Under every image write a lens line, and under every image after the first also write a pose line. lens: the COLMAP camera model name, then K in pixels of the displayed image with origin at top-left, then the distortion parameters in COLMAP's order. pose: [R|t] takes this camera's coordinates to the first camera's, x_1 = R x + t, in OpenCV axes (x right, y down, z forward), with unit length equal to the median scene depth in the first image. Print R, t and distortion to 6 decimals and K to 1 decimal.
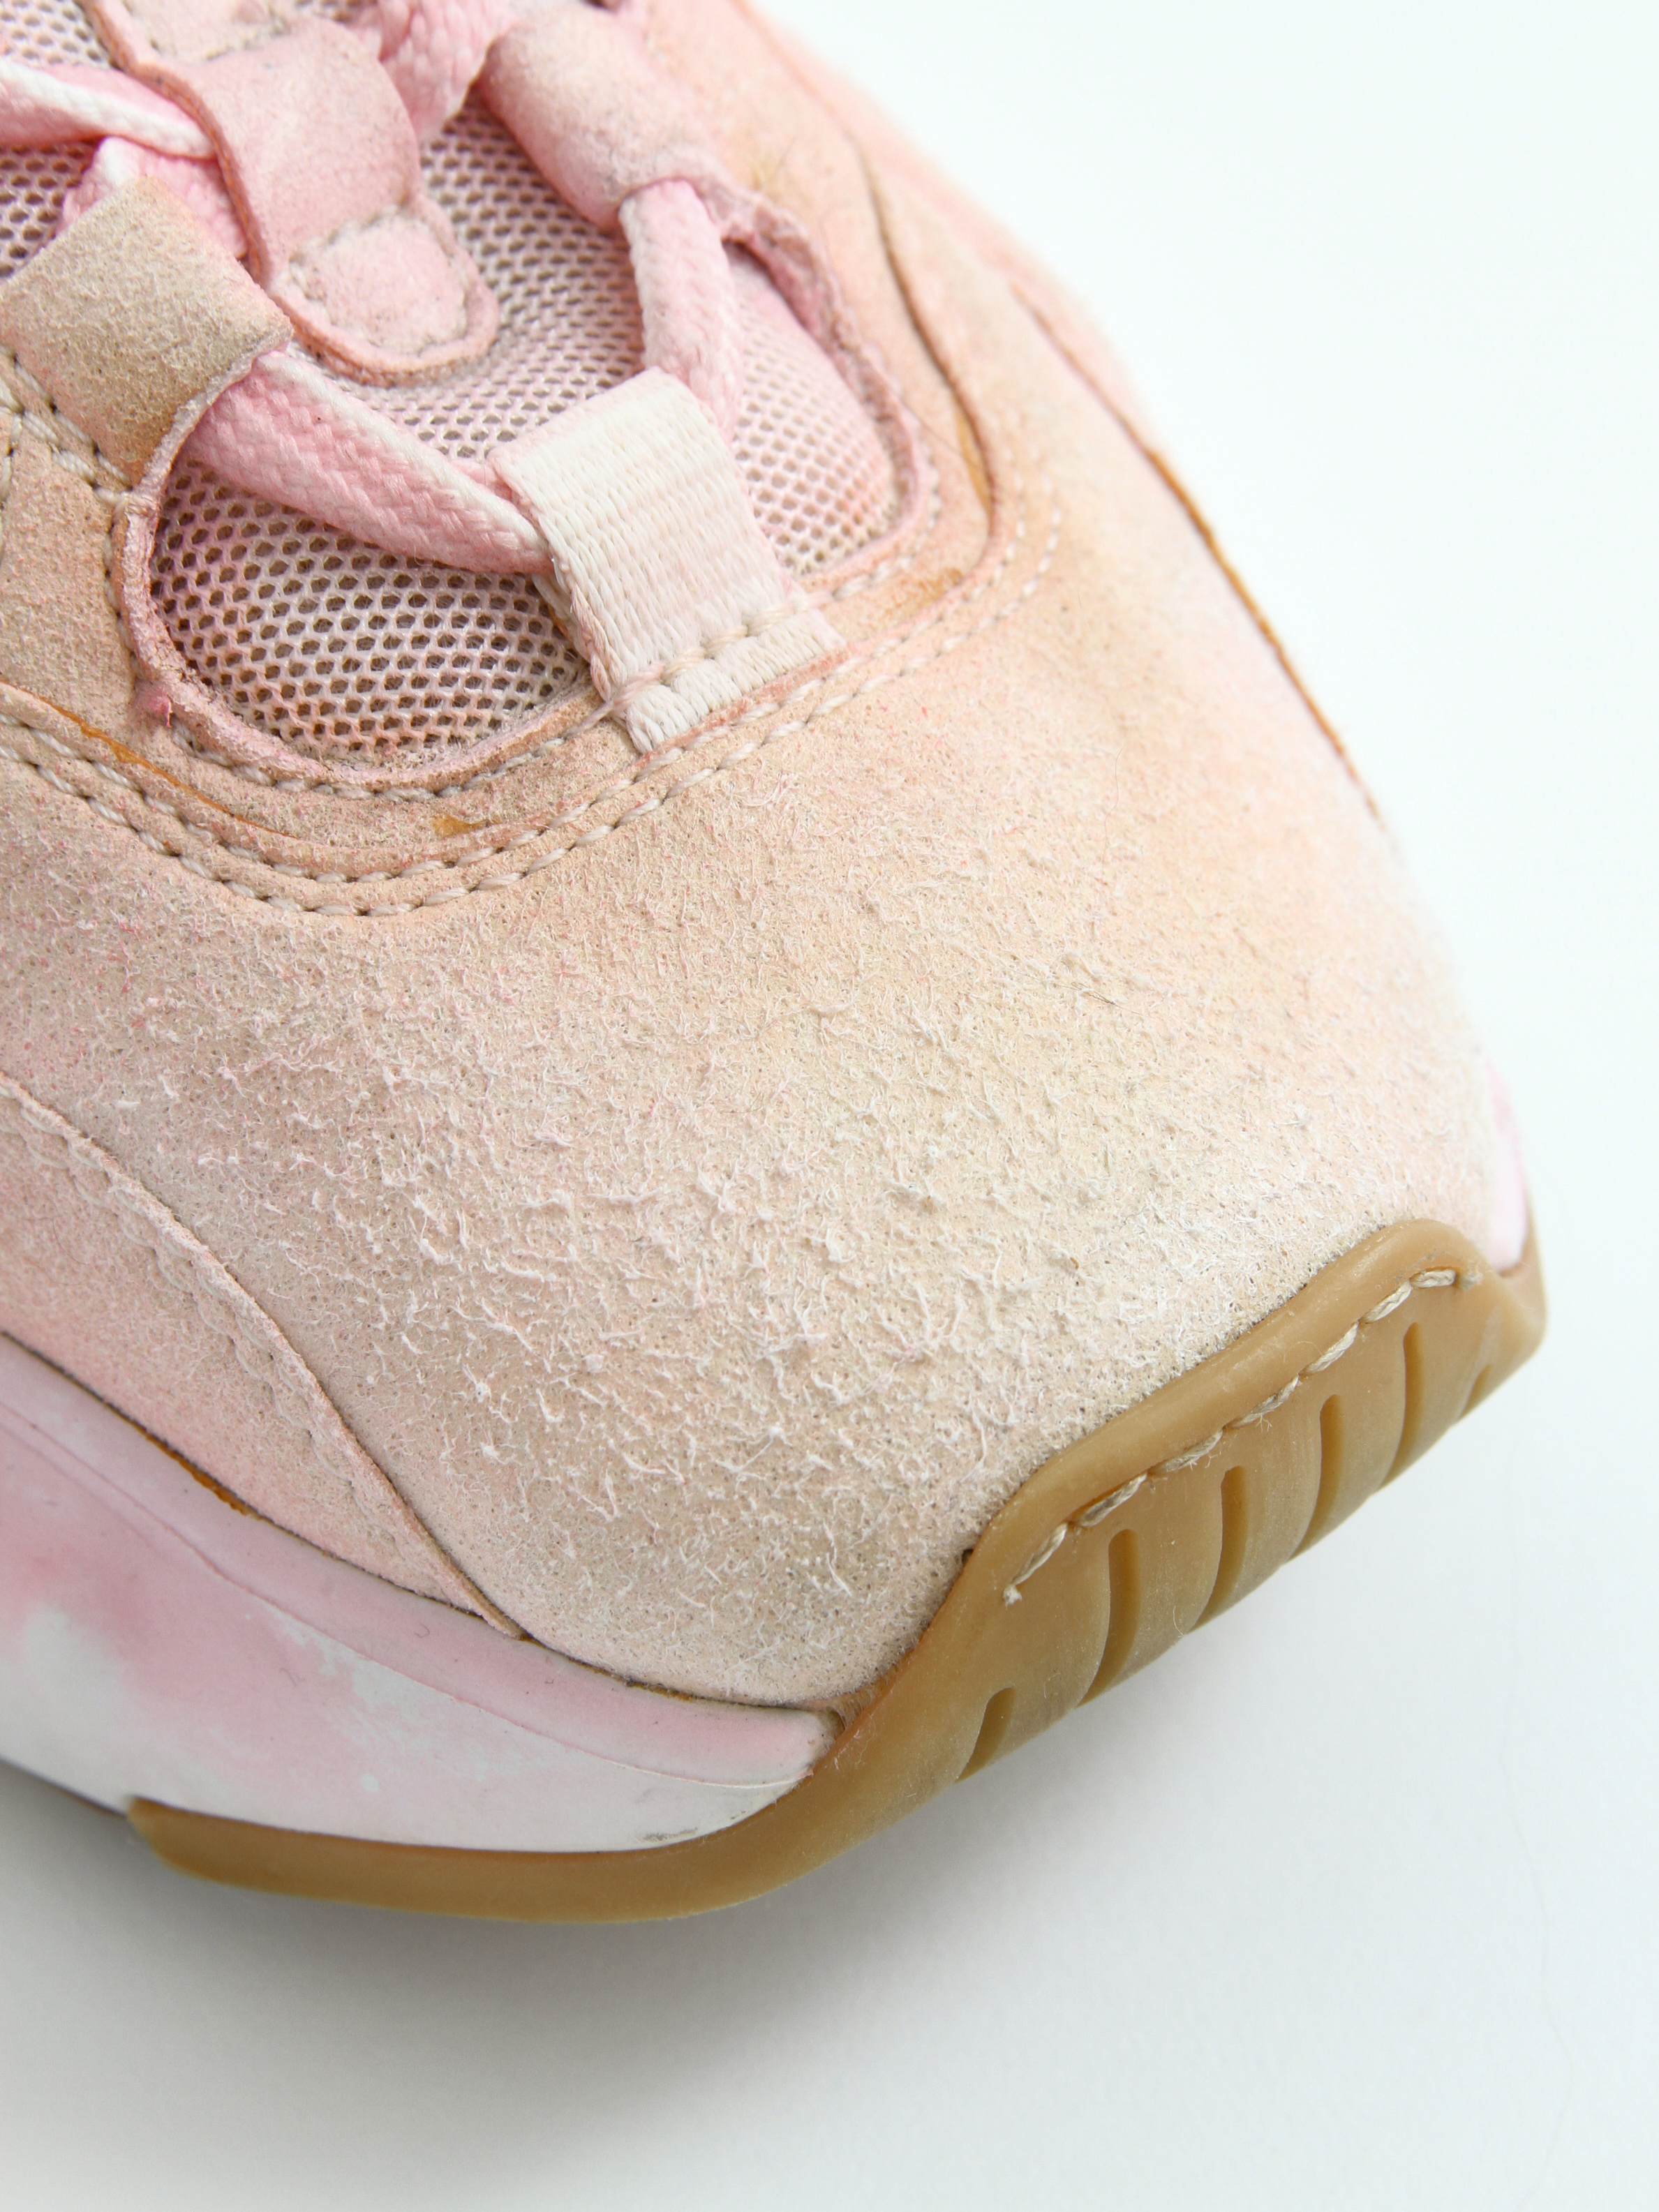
lens RADIAL K [[6701.4, 0, 829.5], [0, 6701.4, 1106.0], [0, 0, 1]] dist [-0.112703, -0.991094]
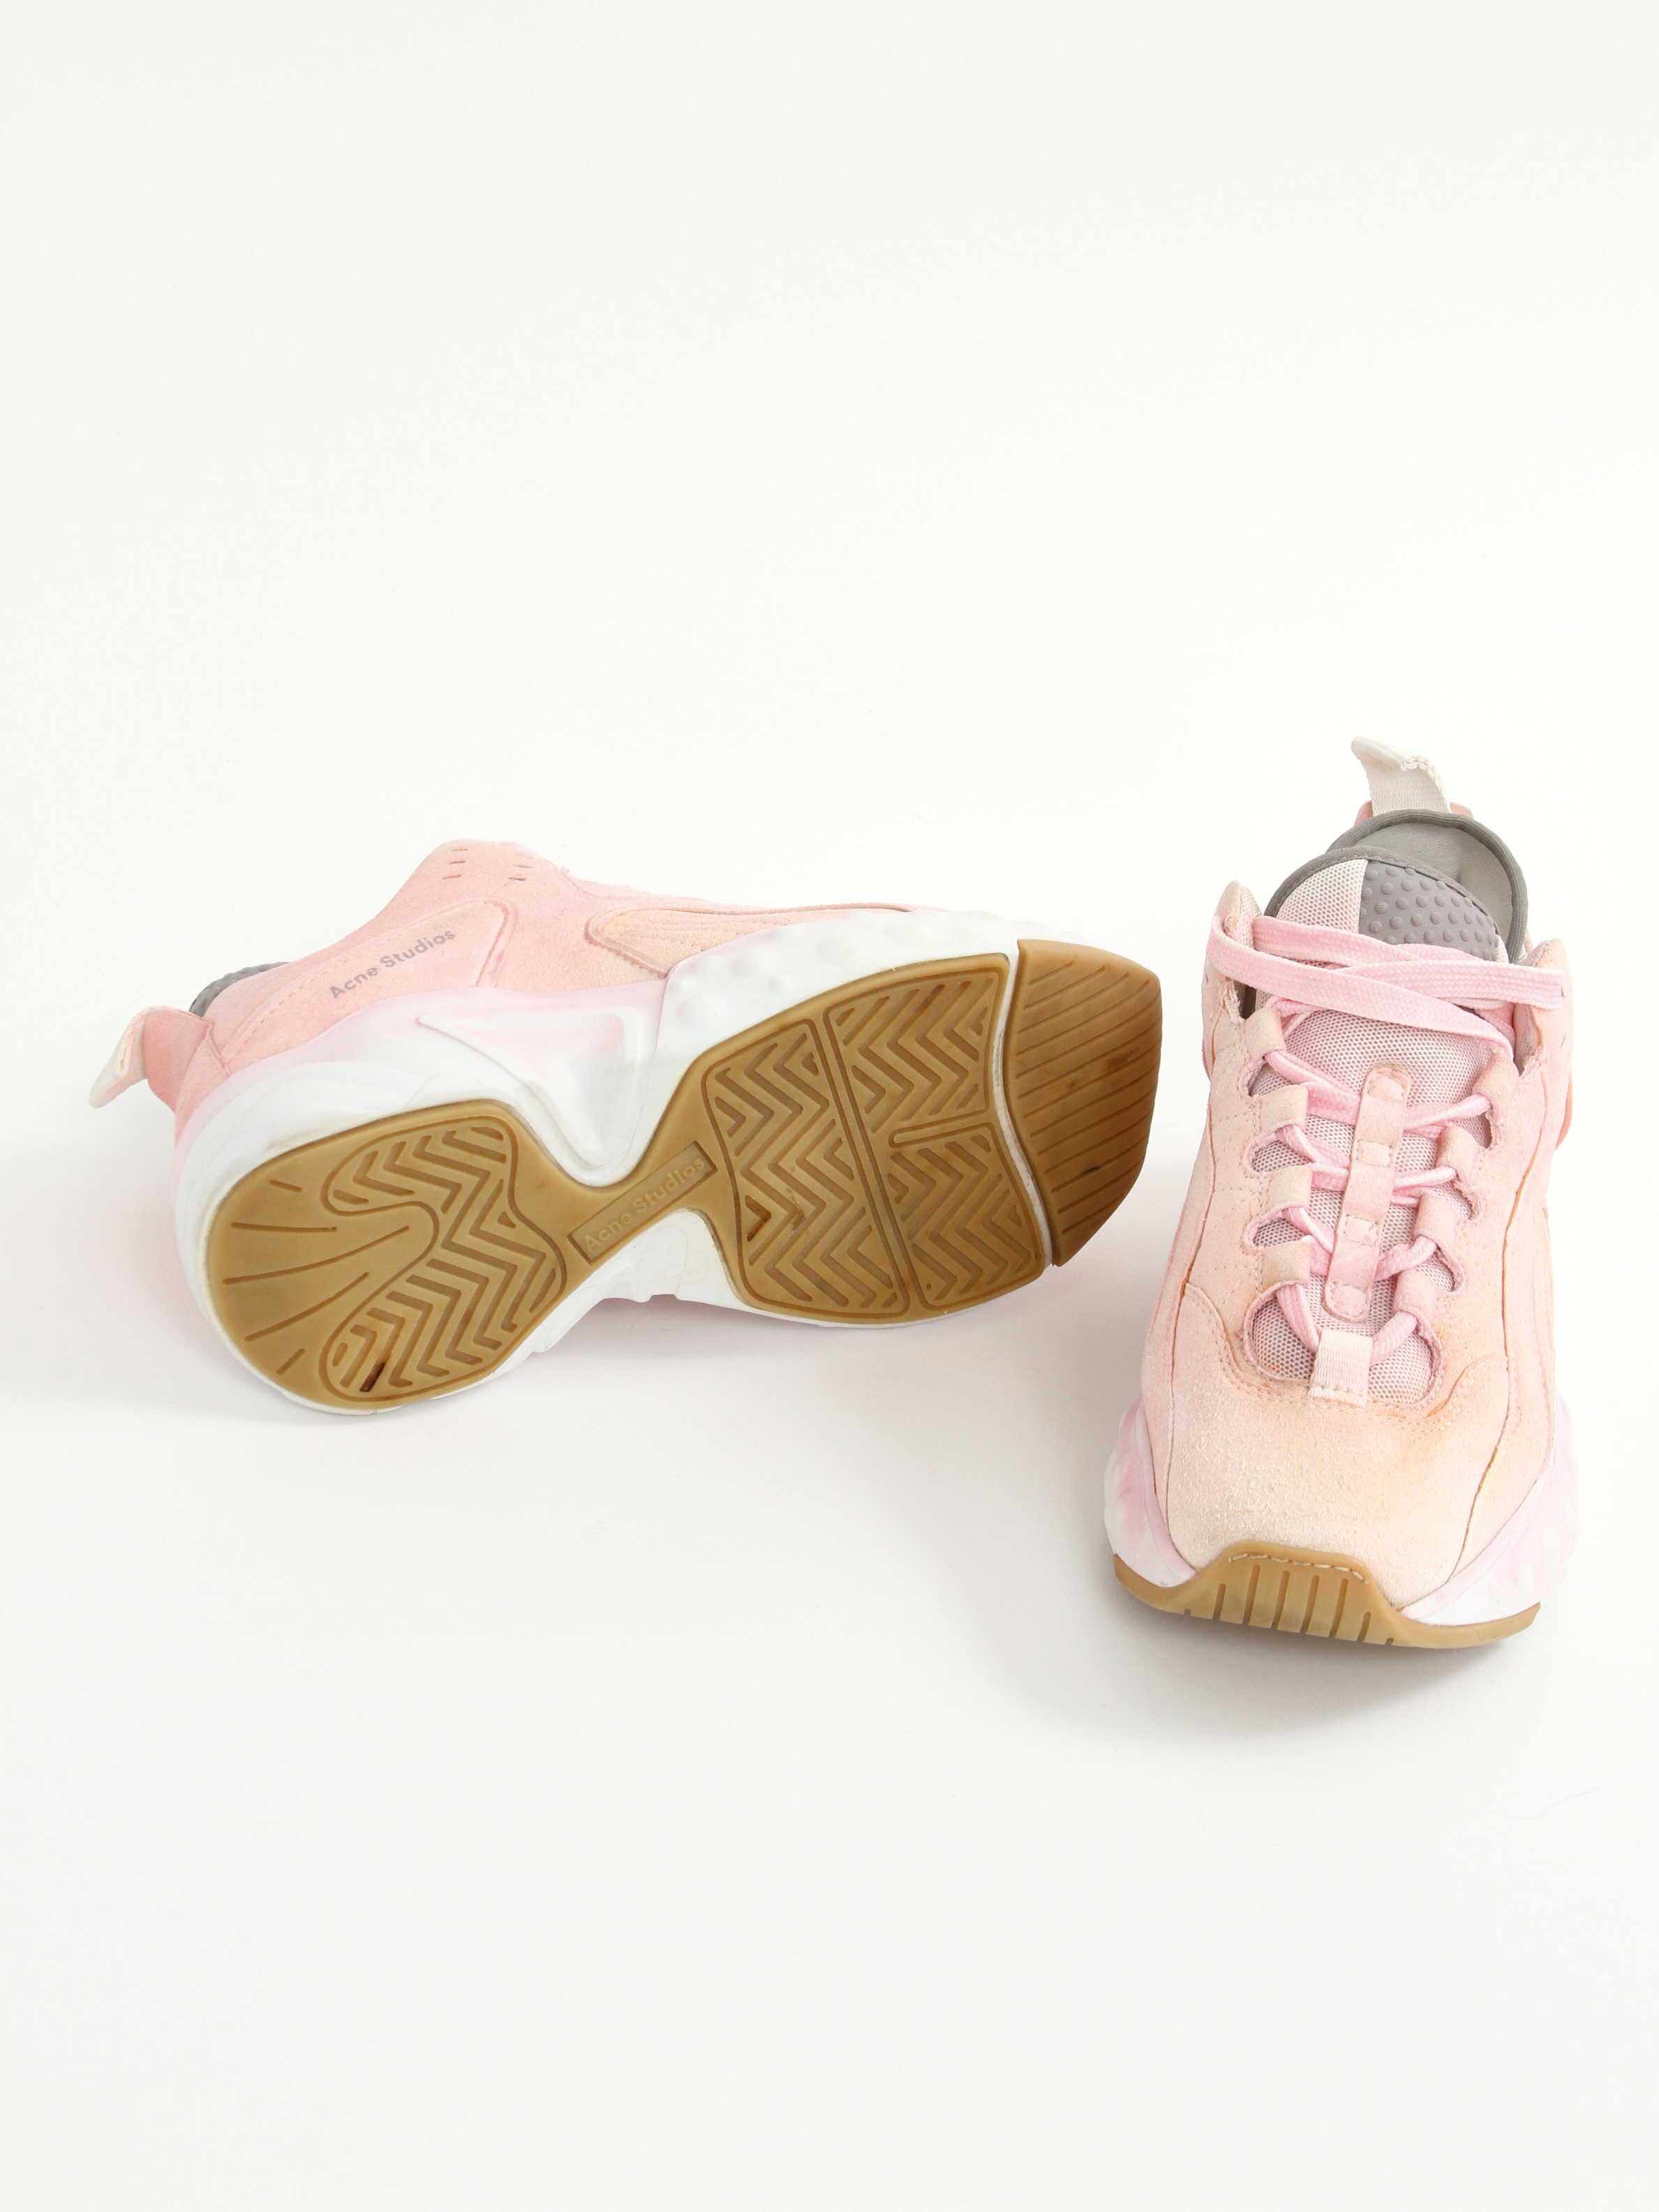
lens RADIAL K [[4719.1, 0, 829.5], [0, 4719.1, 1106.0], [0, 0, 1]] dist [-0.181269, 0.826881]
pose [[0.646579, 0.467324, -0.602946, 1.604973], [-0.619194, 0.783167, -0.056995, 0.177258], [0.445572, 0.410192, 0.795744, -1.783035]]
